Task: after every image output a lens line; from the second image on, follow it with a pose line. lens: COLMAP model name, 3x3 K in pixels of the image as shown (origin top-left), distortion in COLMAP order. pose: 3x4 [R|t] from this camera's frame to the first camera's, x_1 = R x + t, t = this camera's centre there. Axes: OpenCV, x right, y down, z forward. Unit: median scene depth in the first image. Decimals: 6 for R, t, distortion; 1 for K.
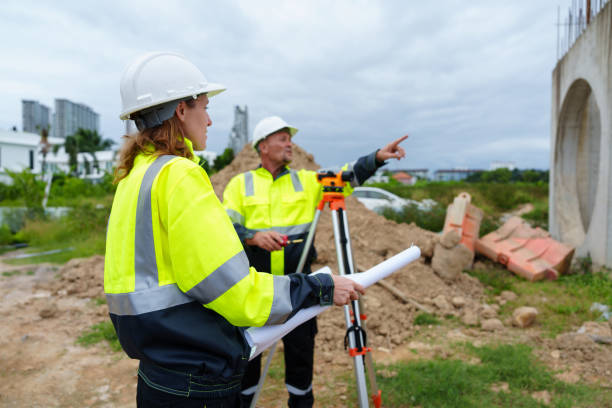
lens RADIAL K [[396.4, 0, 307.4], [0, 396.4, 206.1], [0, 0, 1]] dist [-0.009143, 0.004323]
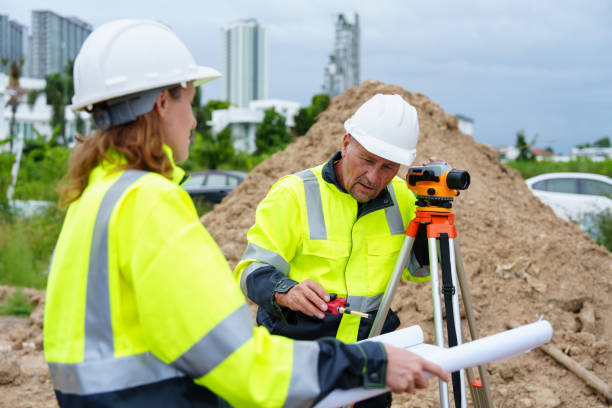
lens RADIAL K [[745.6, 0, 318.7], [0, 745.6, 205.6], [0, 0, 1]] dist [0.008948, 0.000000]
pose [[0.980090, 0.021564, -0.197377, 0.066536], [-0.020562, 0.999763, 0.007125, -0.023171], [0.197484, -0.002925, 0.980302, -0.070507]]
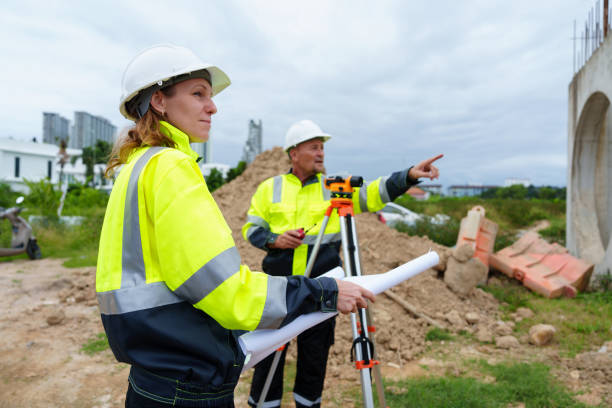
lens RADIAL K [[396.4, 0, 308.9], [0, 396.4, 208.4], [0, 0, 1]] dist [-0.009143, 0.004323]
pose [[0.999515, 0.014448, -0.027588, 0.007375], [-0.015241, 0.999470, -0.028755, 0.011224], [0.027158, 0.029161, 0.999206, 0.018720]]
